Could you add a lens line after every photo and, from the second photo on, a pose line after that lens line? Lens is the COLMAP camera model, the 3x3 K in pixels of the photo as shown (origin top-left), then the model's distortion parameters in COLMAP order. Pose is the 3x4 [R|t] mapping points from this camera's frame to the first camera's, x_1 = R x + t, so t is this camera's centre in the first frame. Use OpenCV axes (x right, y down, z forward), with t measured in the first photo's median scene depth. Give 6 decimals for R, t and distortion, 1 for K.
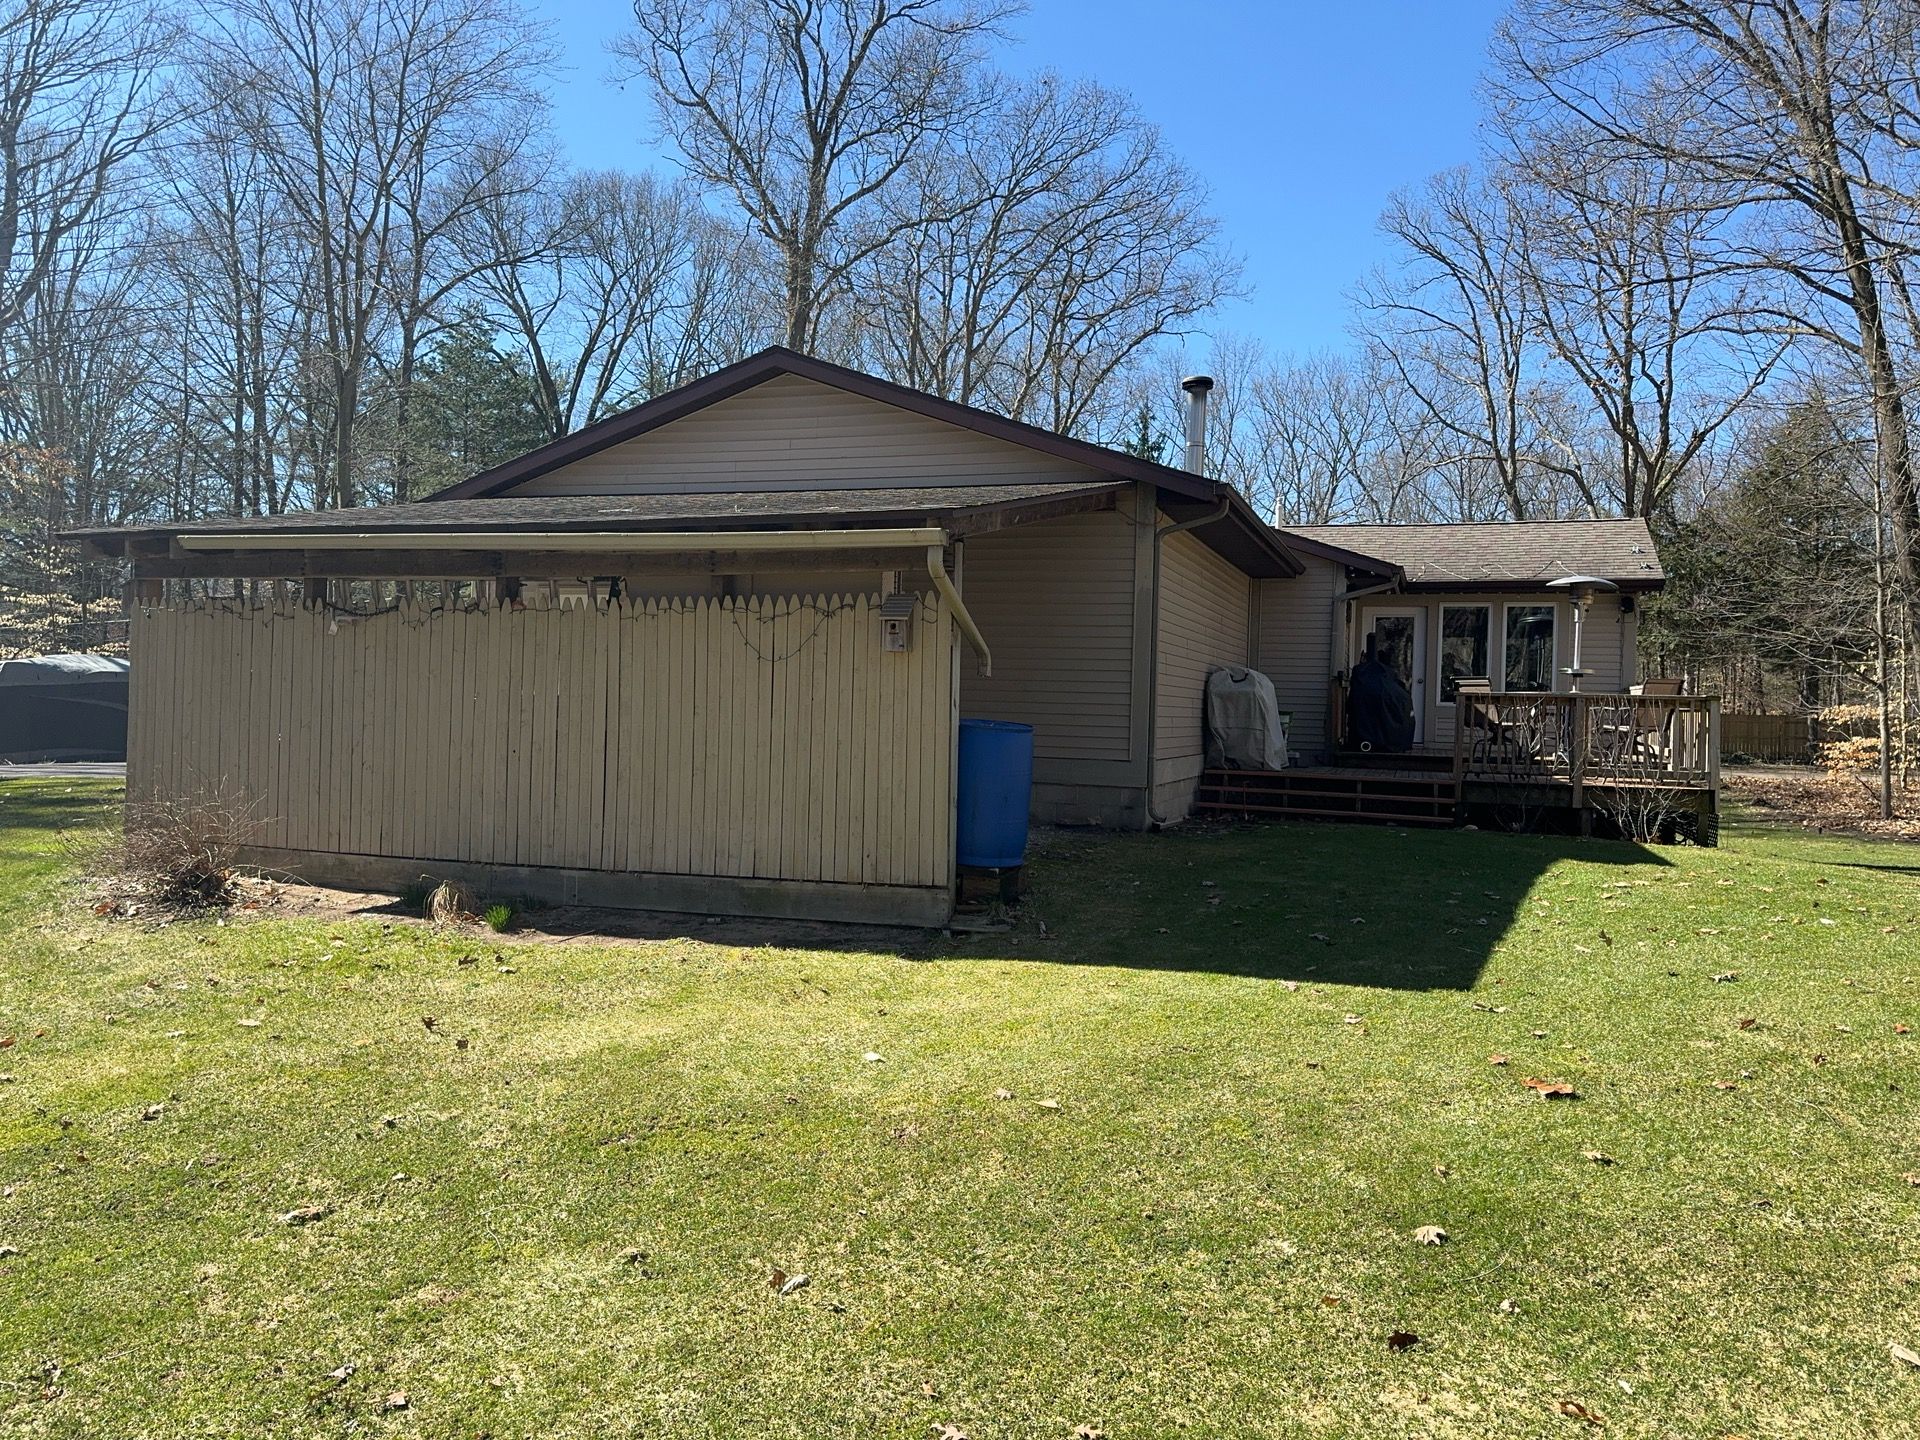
lens RADIAL K [[1399.5, 0, 960.0], [0, 1399.5, 720.0], [0, 0, 1]] dist [0.073170, -0.083609]
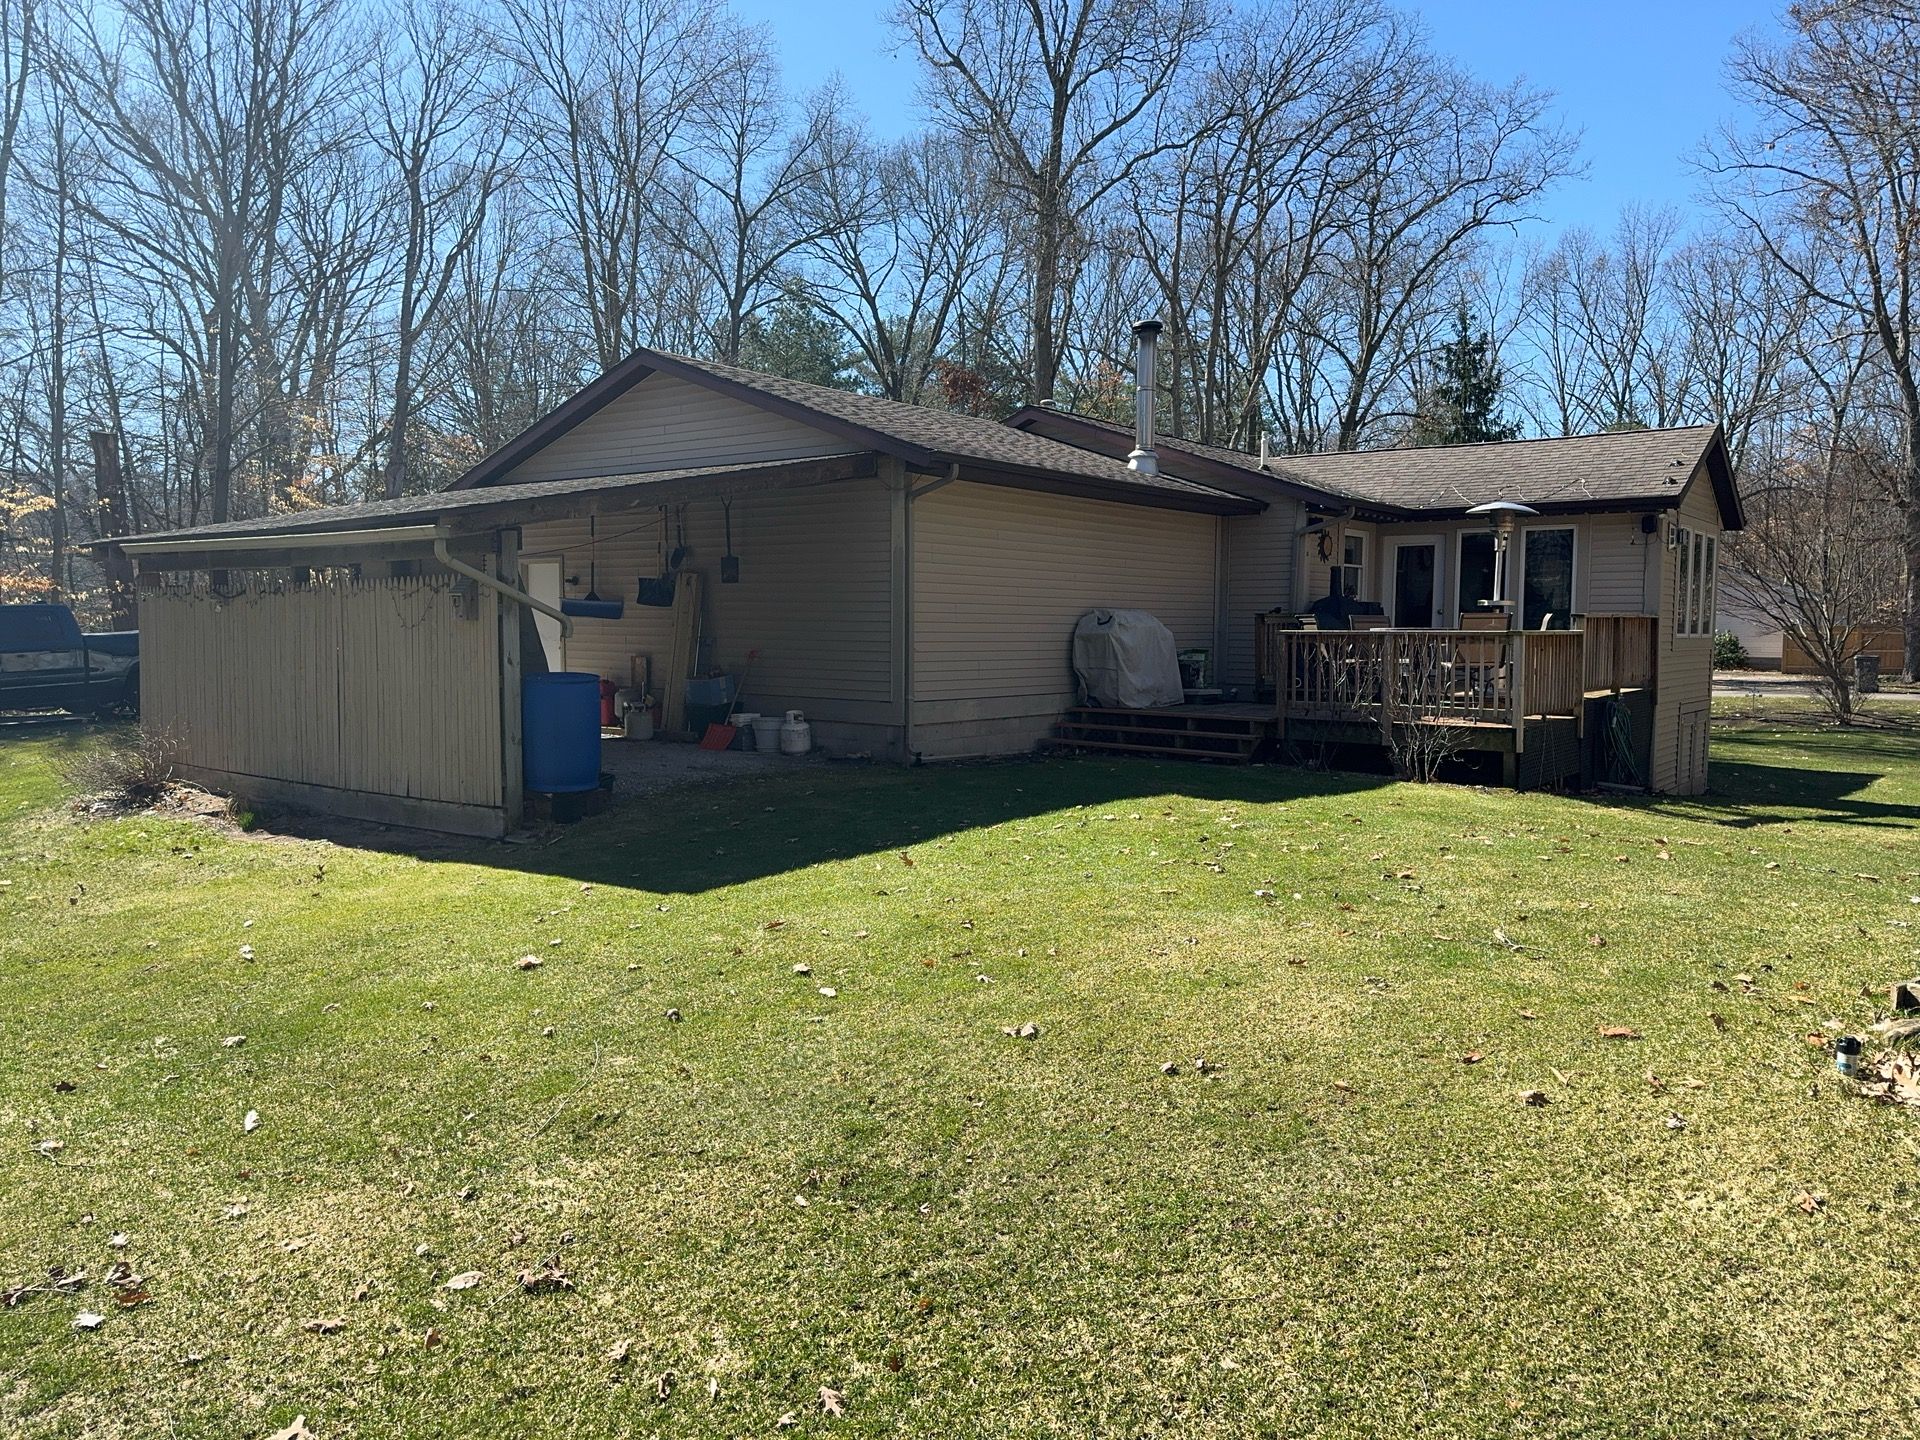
lens RADIAL K [[1447.4, 0, 967.9], [0, 1447.4, 706.2], [0, 0, 1]] dist [0.072216, -0.097698]
pose [[0.941971, -0.004433, -0.335666, 0.446396], [0.016969, 0.999263, 0.034422, -0.004535], [0.335266, -0.038121, 0.941352, -0.049969]]
